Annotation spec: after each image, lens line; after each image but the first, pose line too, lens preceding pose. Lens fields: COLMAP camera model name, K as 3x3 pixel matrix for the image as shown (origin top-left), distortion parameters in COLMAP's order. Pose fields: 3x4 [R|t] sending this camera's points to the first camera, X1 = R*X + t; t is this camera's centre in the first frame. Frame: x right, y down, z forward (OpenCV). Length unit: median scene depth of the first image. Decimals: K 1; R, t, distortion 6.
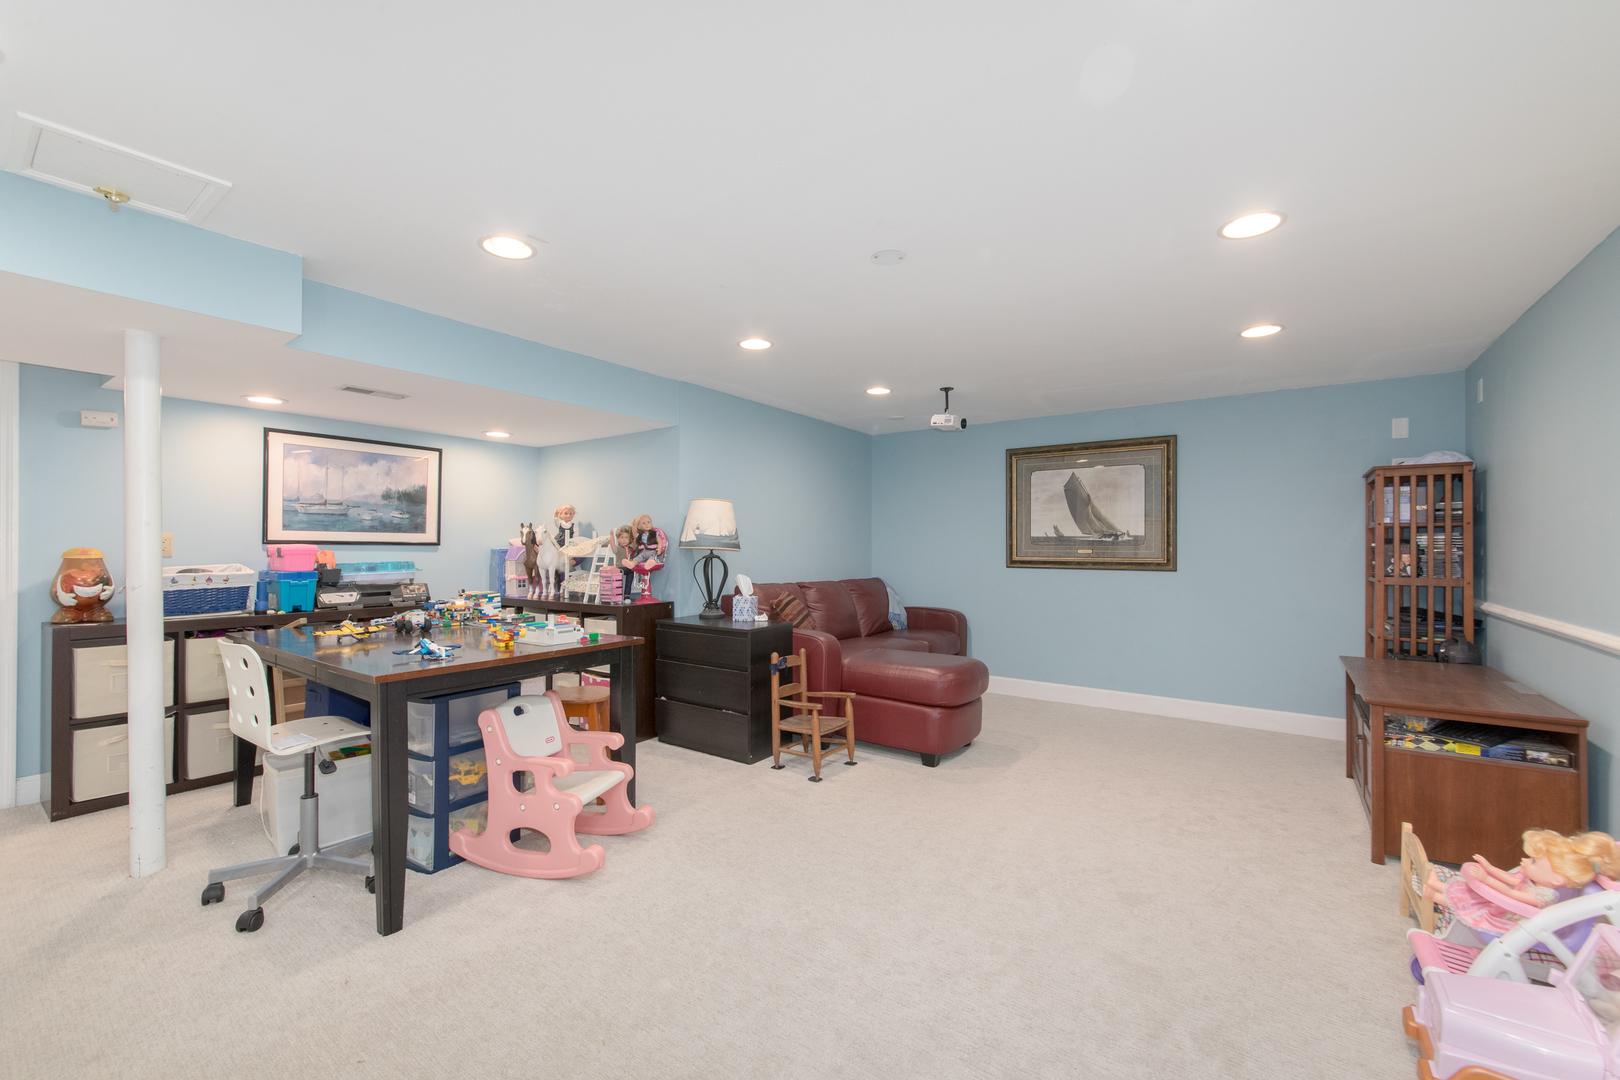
lens RADIAL K [[646.7, 0, 810.0], [0, 646.7, 540.0], [0, 0, 1]] dist [-0.000116, -0.000006]
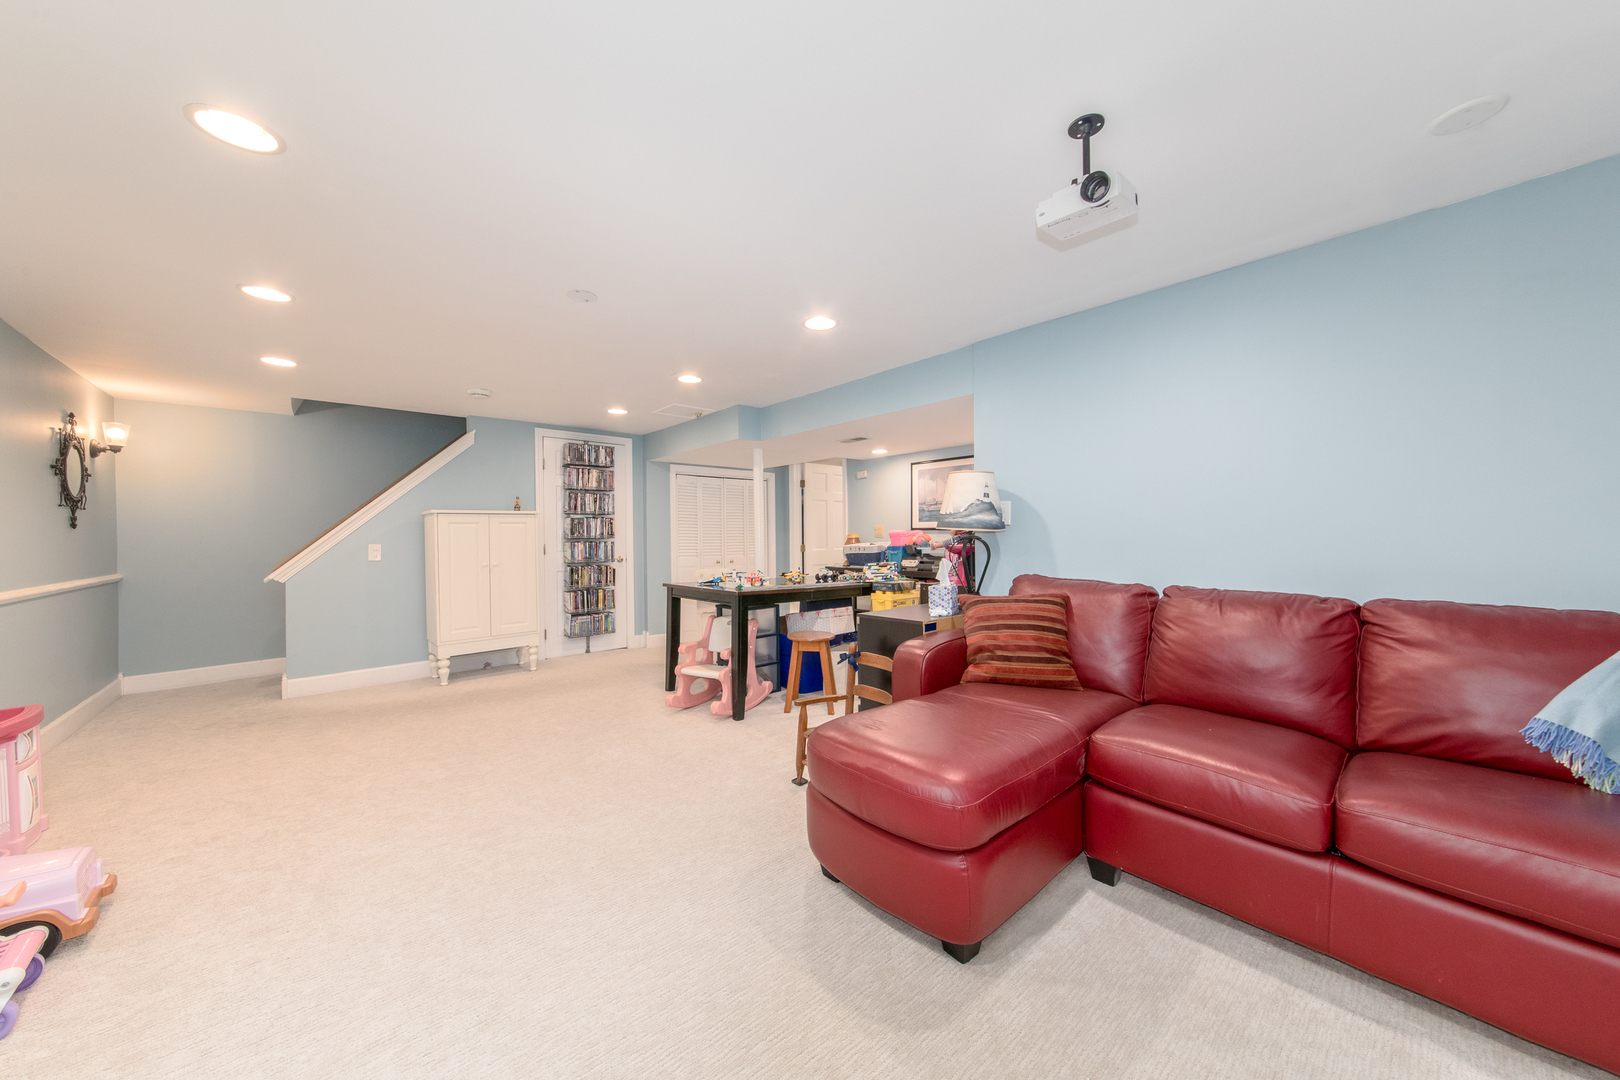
lens RADIAL K [[564.8, 0, 810.0], [0, 564.8, 540.0], [0, 0, 1]] dist [-0.000005, -0.000004]
pose [[-0.213759, 0.004431, -0.976876, 0.673247], [0.020881, 0.999782, -0.000034, 0.025636], [0.976663, -0.020405, -0.213805, 1.021736]]
